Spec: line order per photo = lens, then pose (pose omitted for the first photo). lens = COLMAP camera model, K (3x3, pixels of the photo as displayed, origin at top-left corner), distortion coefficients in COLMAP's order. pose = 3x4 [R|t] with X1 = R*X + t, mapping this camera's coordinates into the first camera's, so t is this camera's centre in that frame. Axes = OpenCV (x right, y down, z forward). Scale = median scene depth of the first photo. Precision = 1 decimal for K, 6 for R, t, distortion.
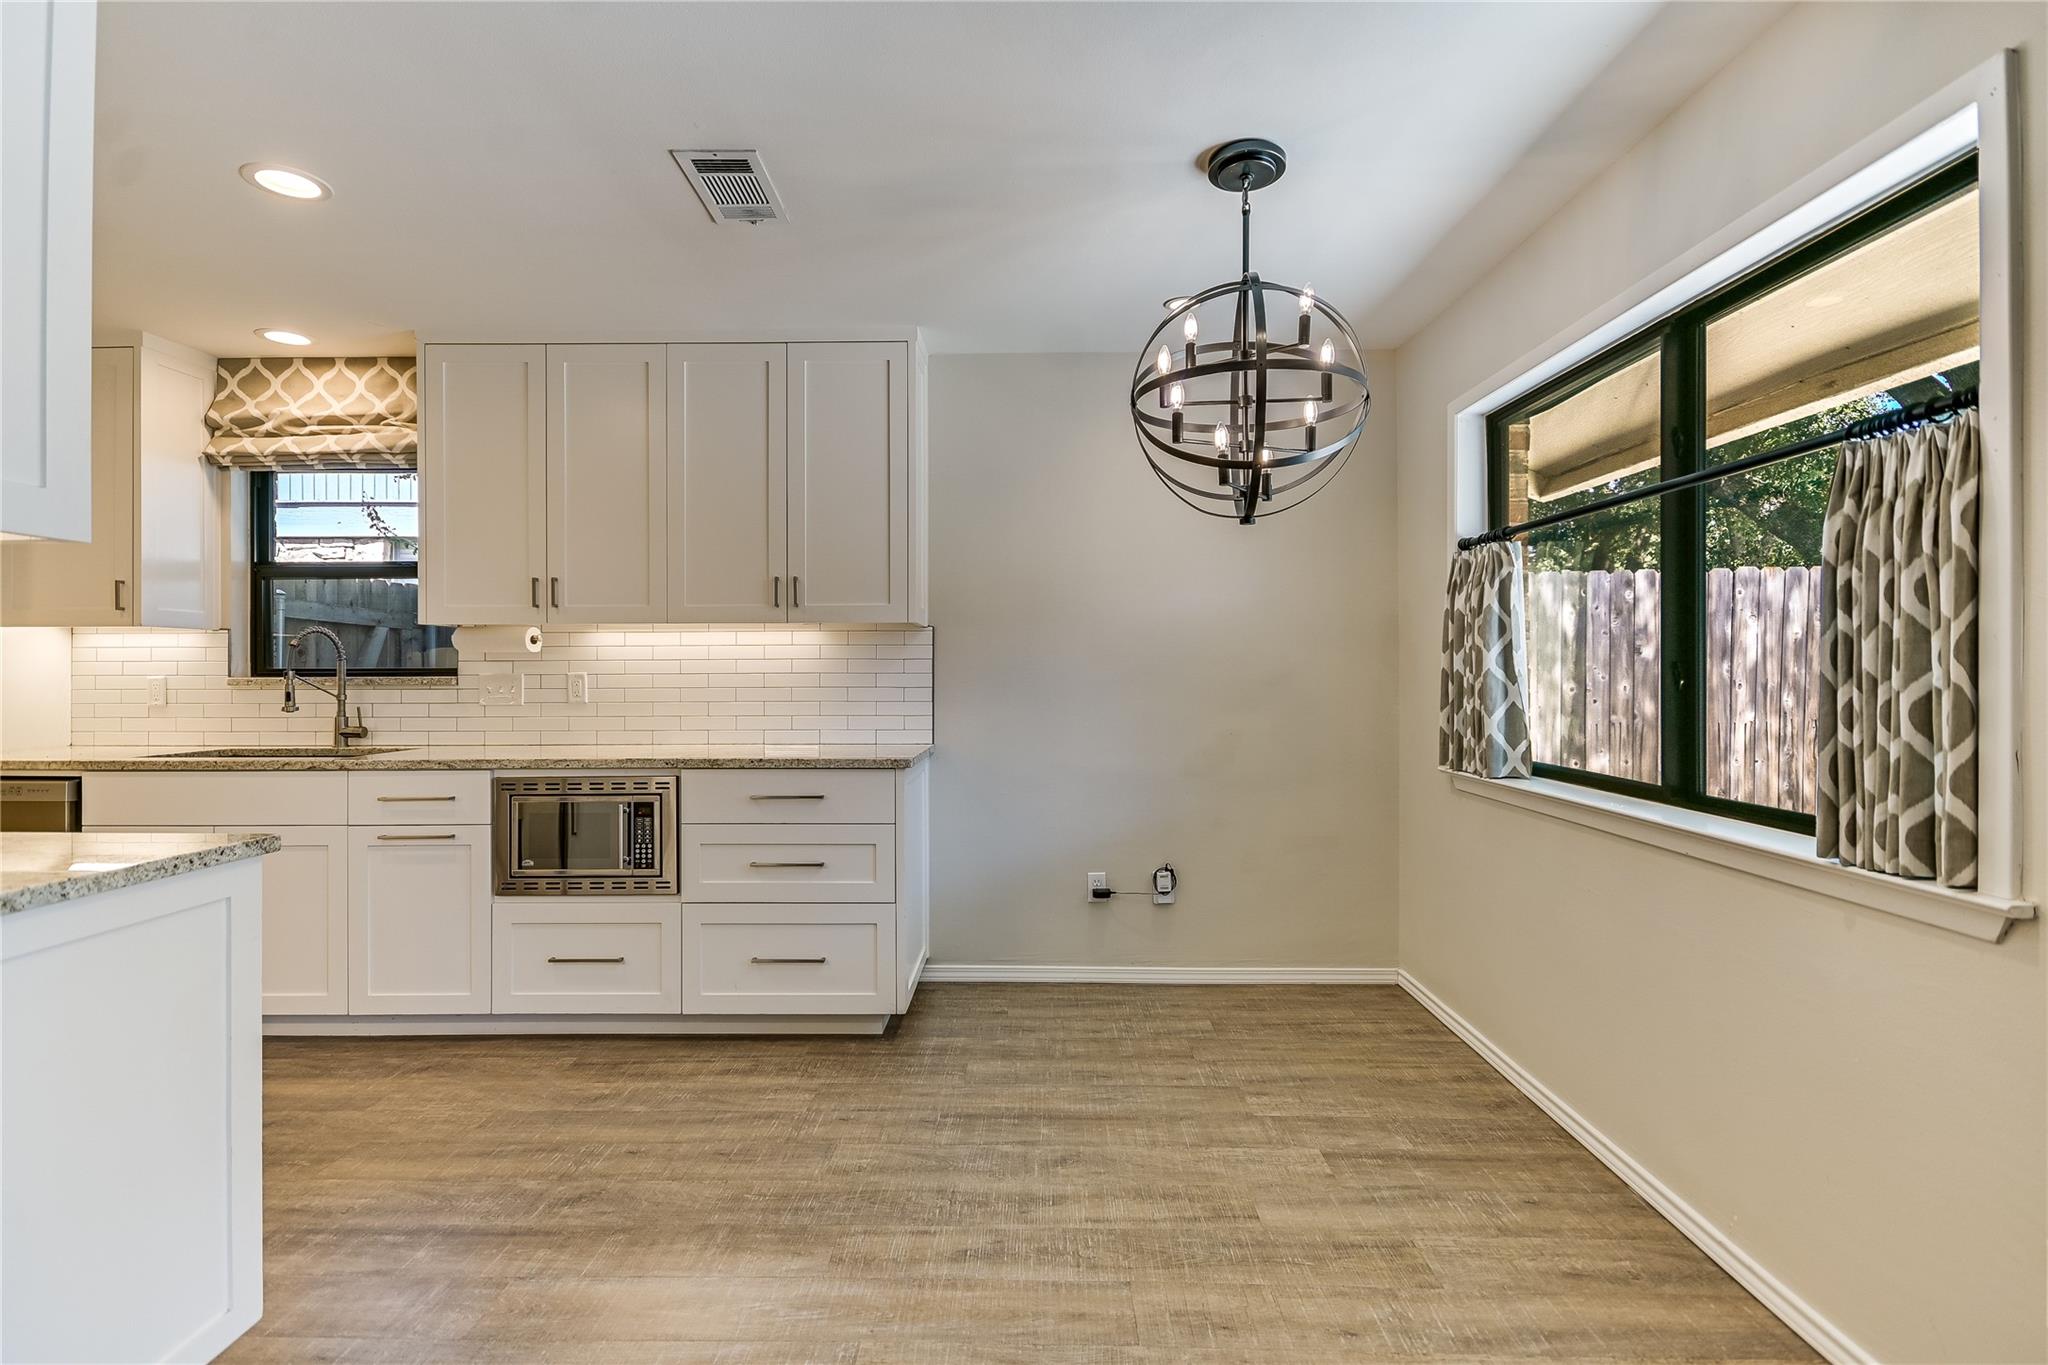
lens RADIAL K [[961.0, 0, 1029.3], [0, 961.0, 670.6], [0, 0, 1]] dist [0.002785, -0.000412]
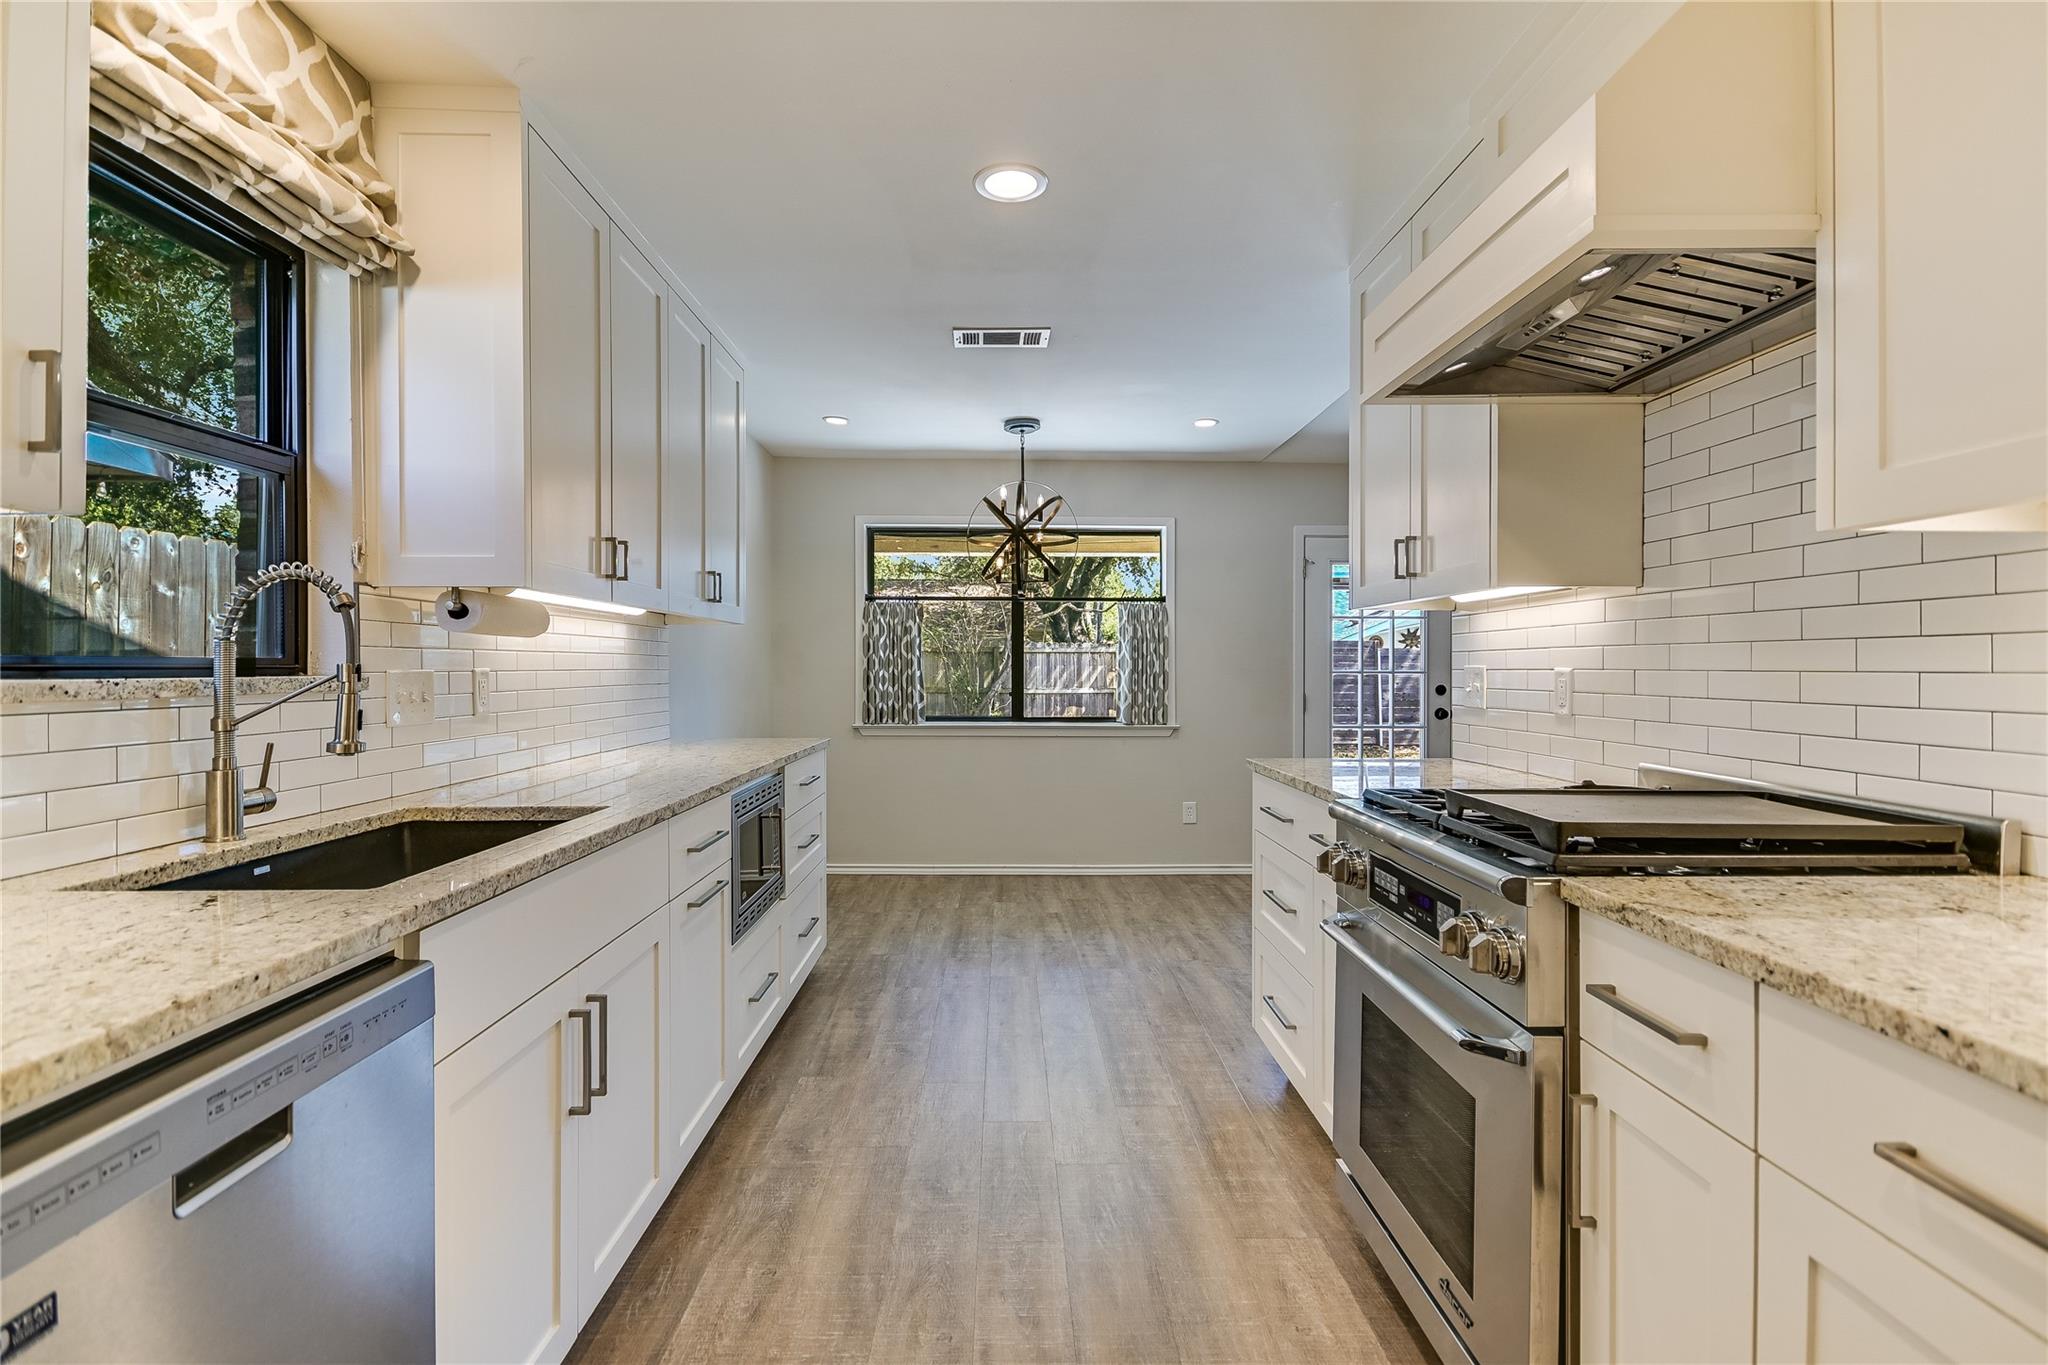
lens RADIAL K [[961.0, 0, 1029.3], [0, 961.0, 670.6], [0, 0, 1]] dist [0.002785, -0.000412]
pose [[-0.029599, -0.000993, 0.999561, -1.193523], [-0.002841, 0.999996, 0.000910, 0.002018], [-0.999558, -0.002813, -0.029601, 0.677698]]
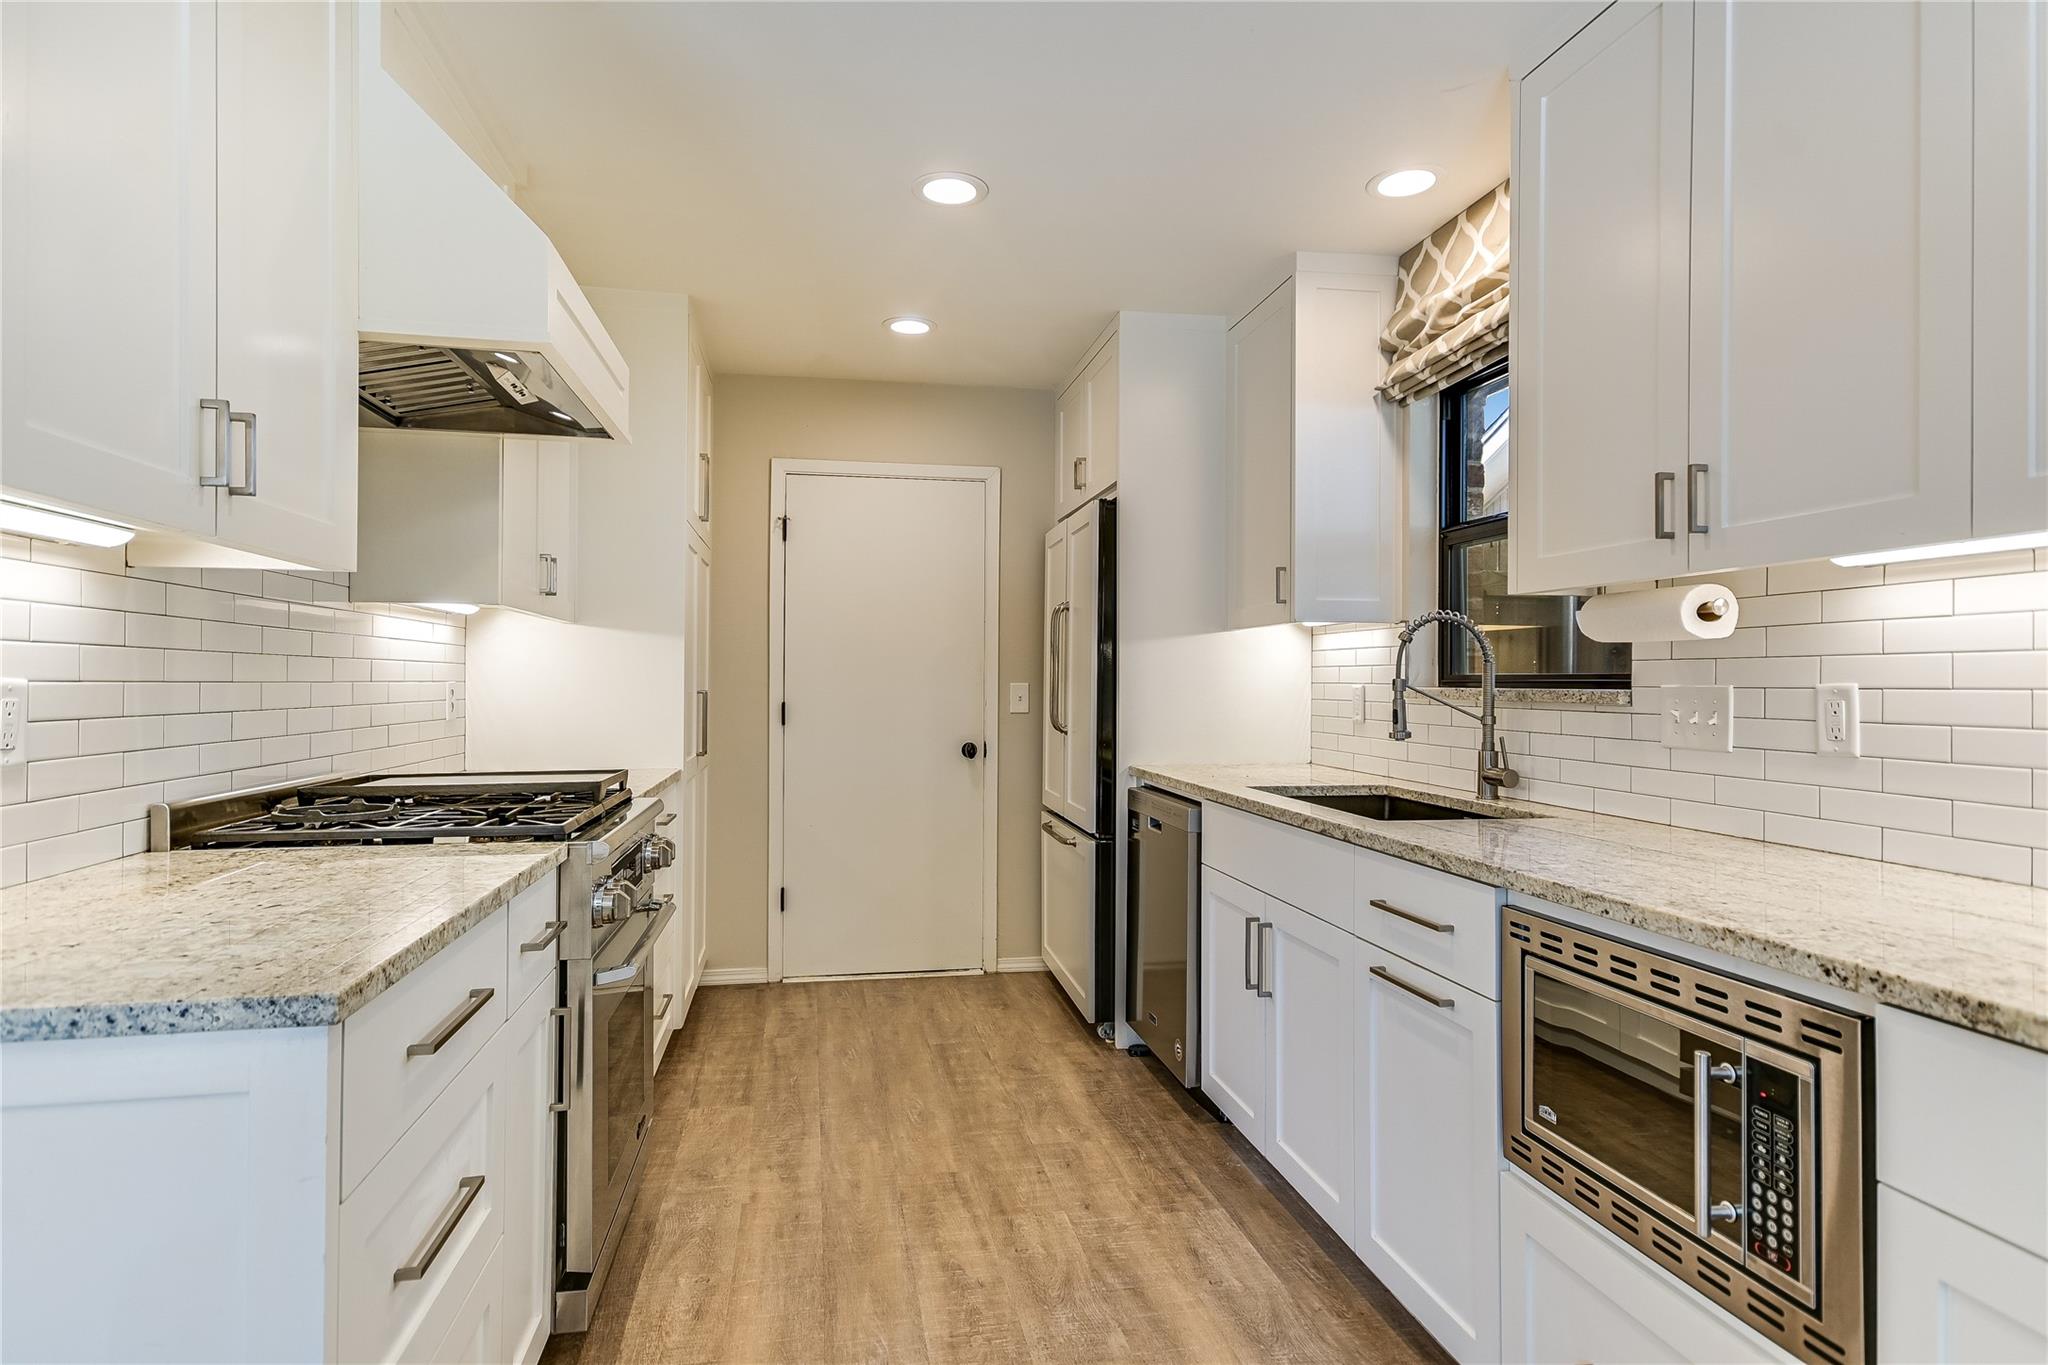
lens RADIAL K [[1116.2, 0, 1020.1], [0, 1116.2, 676.0], [0, 0, 1]] dist [0.018383, 0.000160]
pose [[0.185779, -0.000138, -0.982592, -0.050638], [-0.000452, 1.000000, -0.000226, -0.001155], [0.982591, 0.000486, 0.185779, 0.580238]]
